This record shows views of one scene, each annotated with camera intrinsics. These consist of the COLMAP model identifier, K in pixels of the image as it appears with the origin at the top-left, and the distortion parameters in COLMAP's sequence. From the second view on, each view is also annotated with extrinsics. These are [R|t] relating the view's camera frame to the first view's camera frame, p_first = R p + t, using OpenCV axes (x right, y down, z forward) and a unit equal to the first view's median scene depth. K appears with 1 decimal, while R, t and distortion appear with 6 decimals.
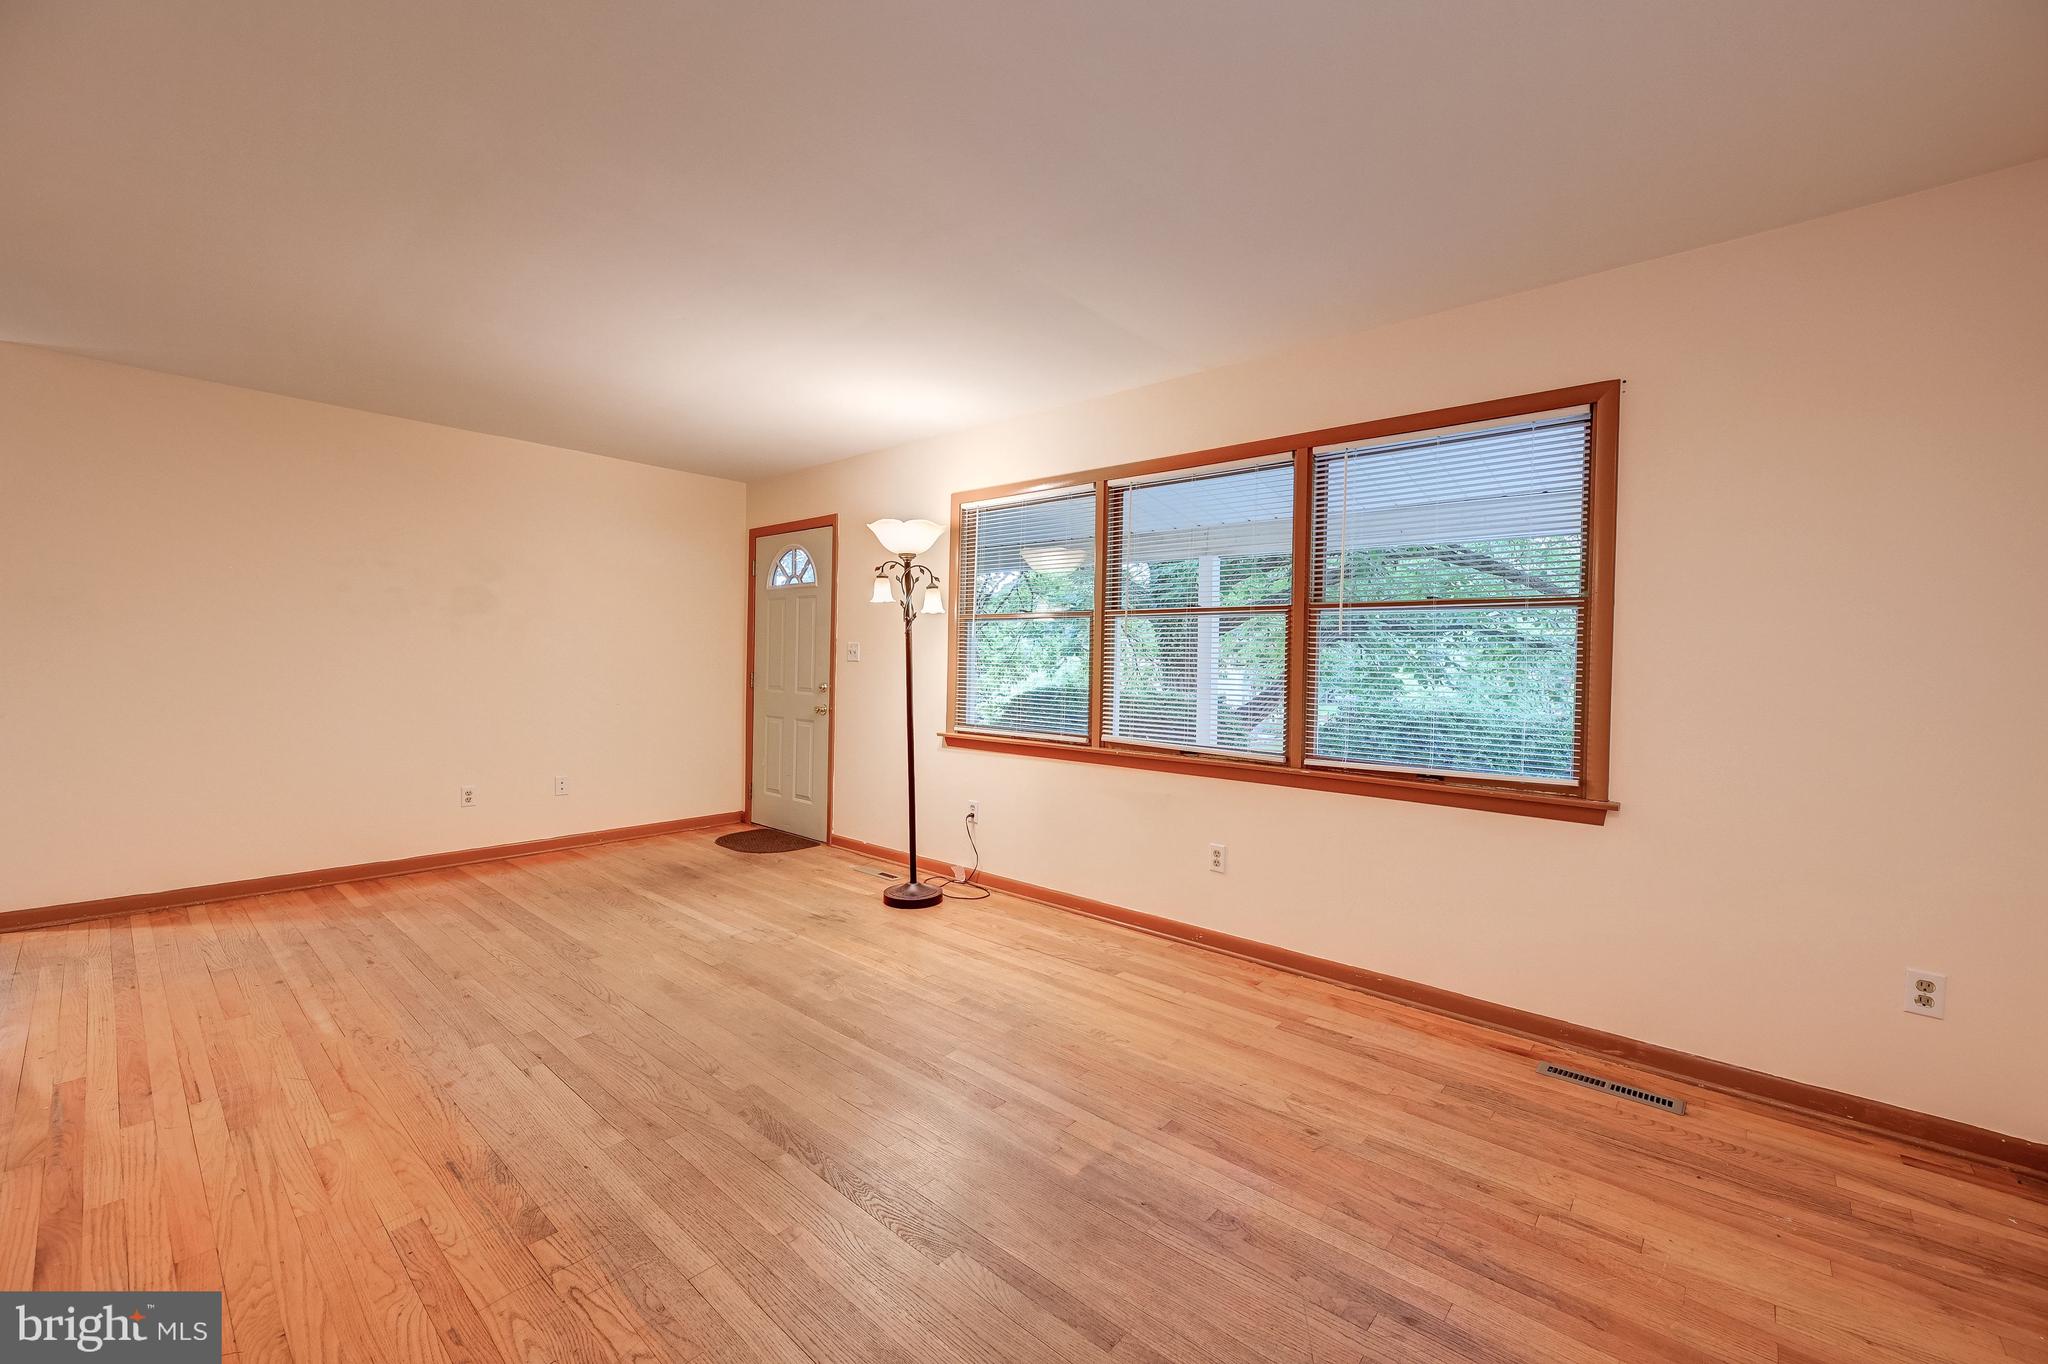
lens RADIAL K [[820.3, 0, 1041.5], [0, 820.3, 669.3], [0, 0, 1]] dist [-0.000580, 0.000023]
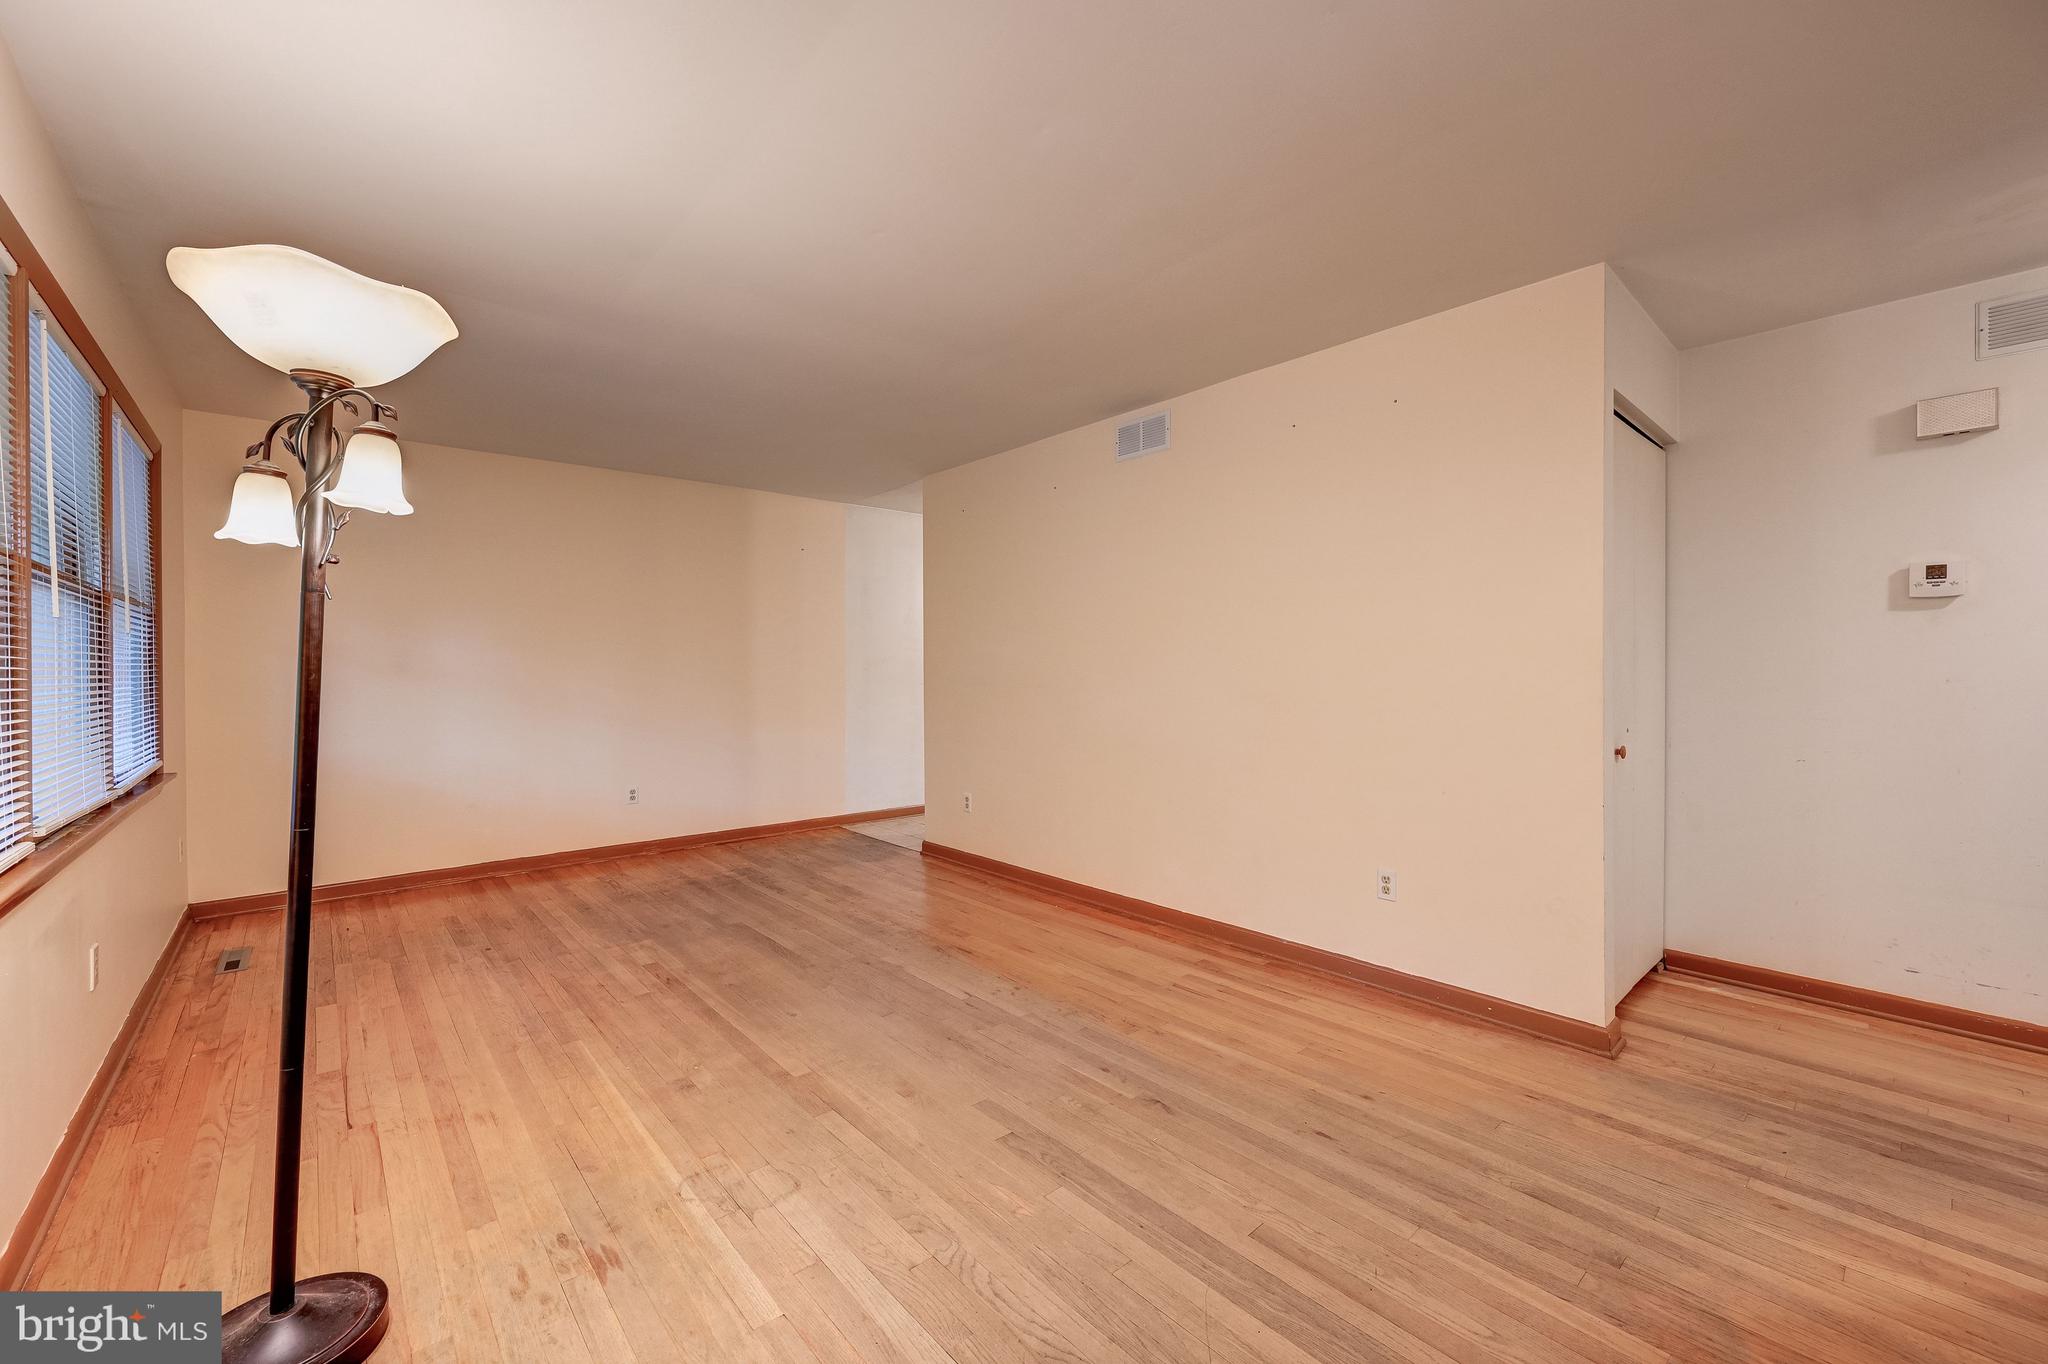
lens RADIAL K [[820.3, 0, 1033.6], [0, 820.3, 674.9], [0, 0, 1]] dist [-0.000580, 0.000023]
pose [[-0.990531, -0.014099, 0.136562, -0.698174], [-0.011959, 0.999793, 0.016482, -0.025624], [-0.136766, 0.014693, -0.990494, 1.754409]]
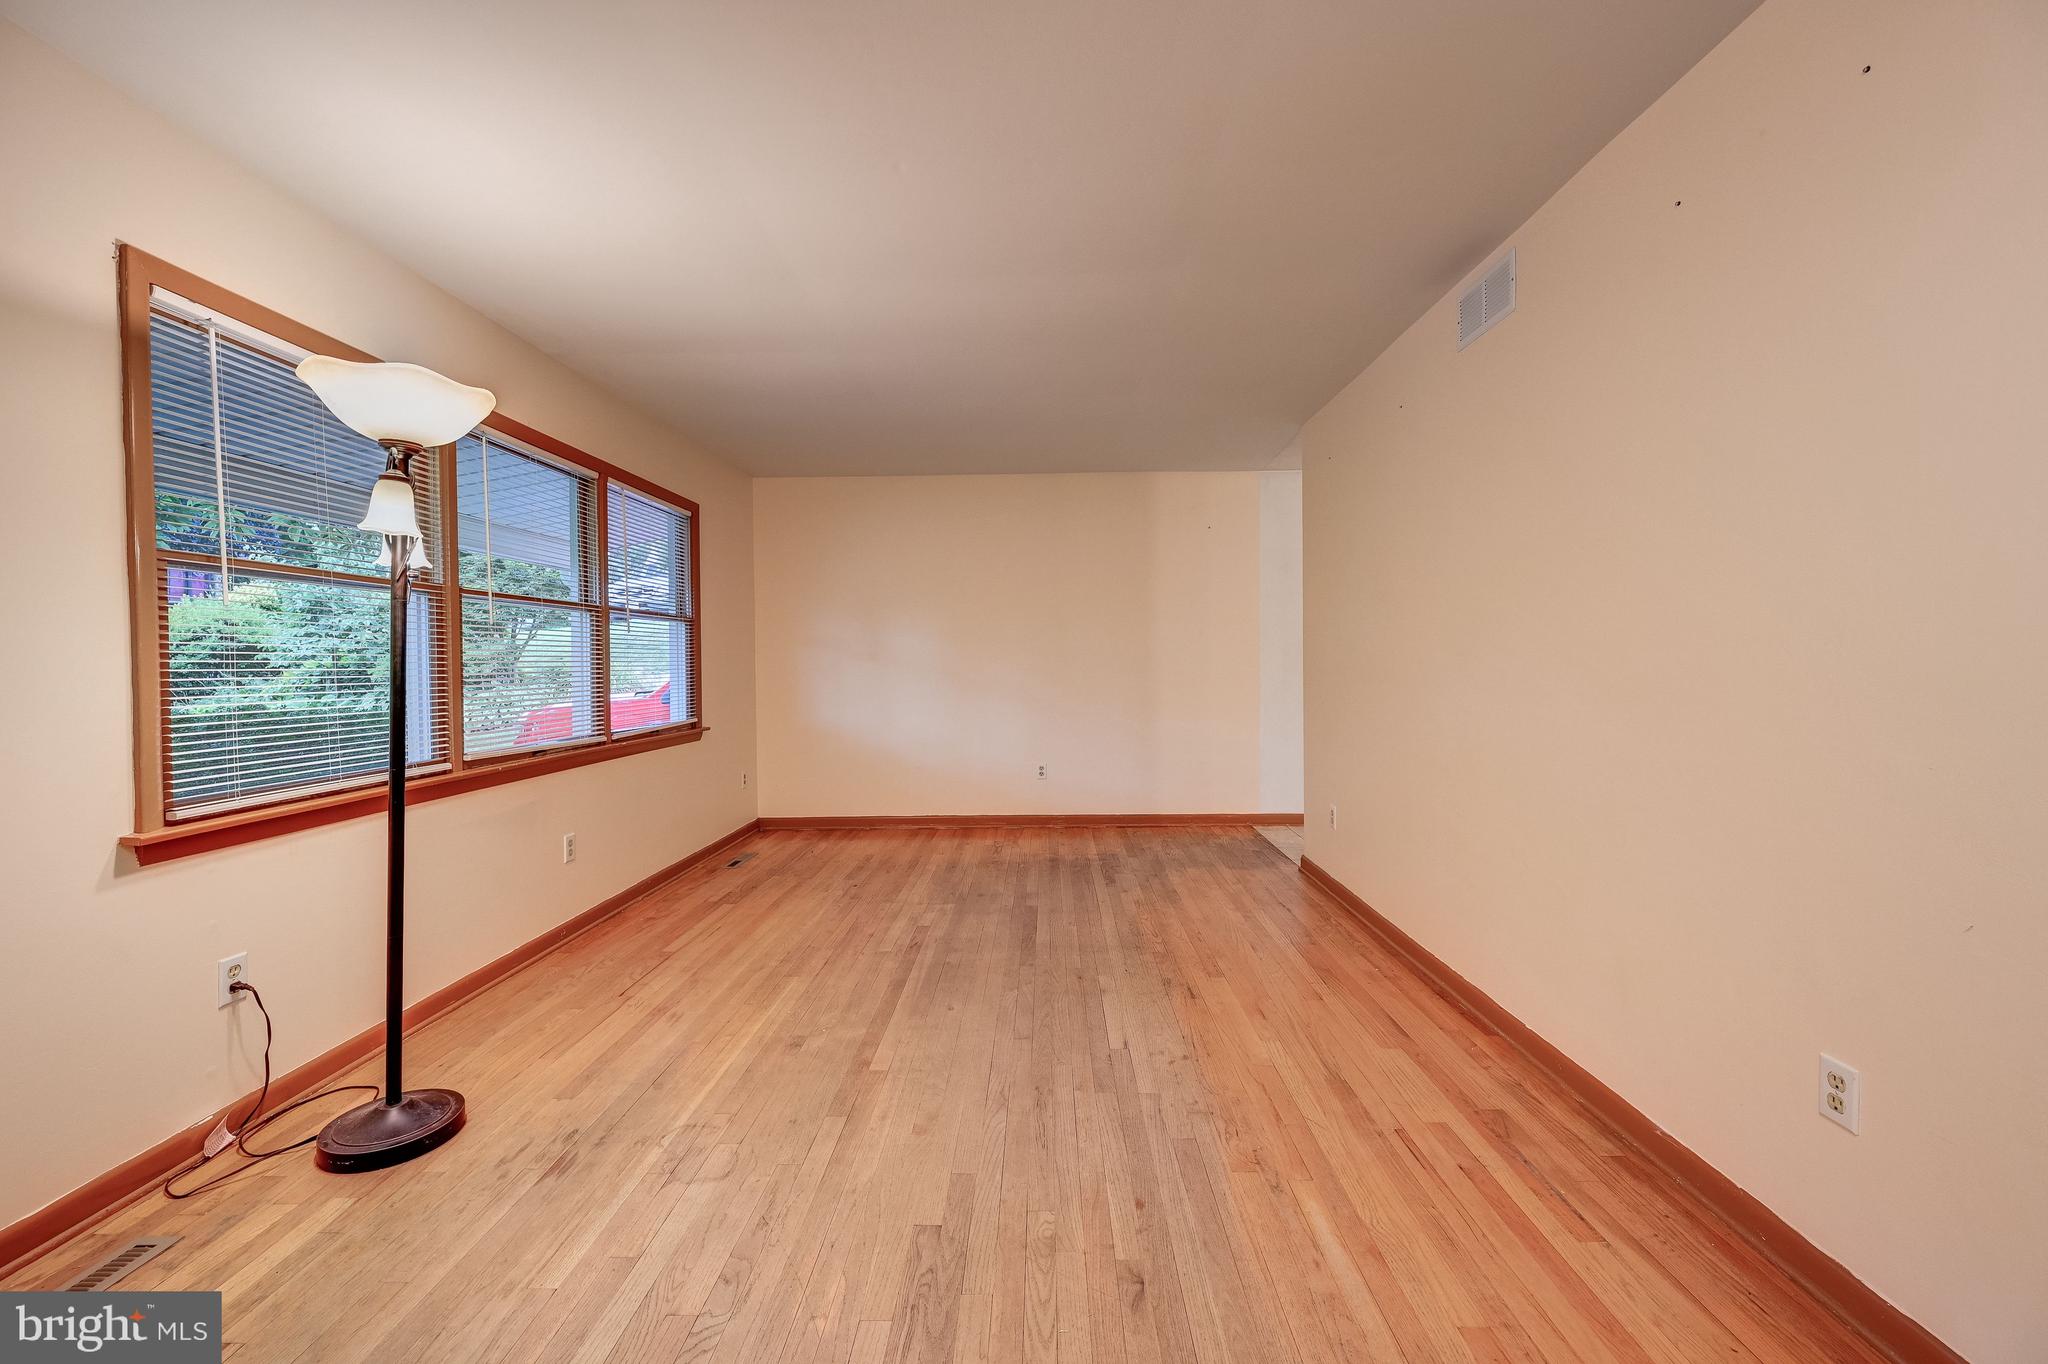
lens RADIAL K [[820.3, 0, 1033.1], [0, 820.3, 675.0], [0, 0, 1]] dist [-0.000580, 0.000023]
pose [[-0.641751, -0.027188, 0.766431, -1.053125], [0.001399, 0.999328, 0.036621, -0.022331], [-0.766912, 0.024574, -0.641282, 1.372057]]
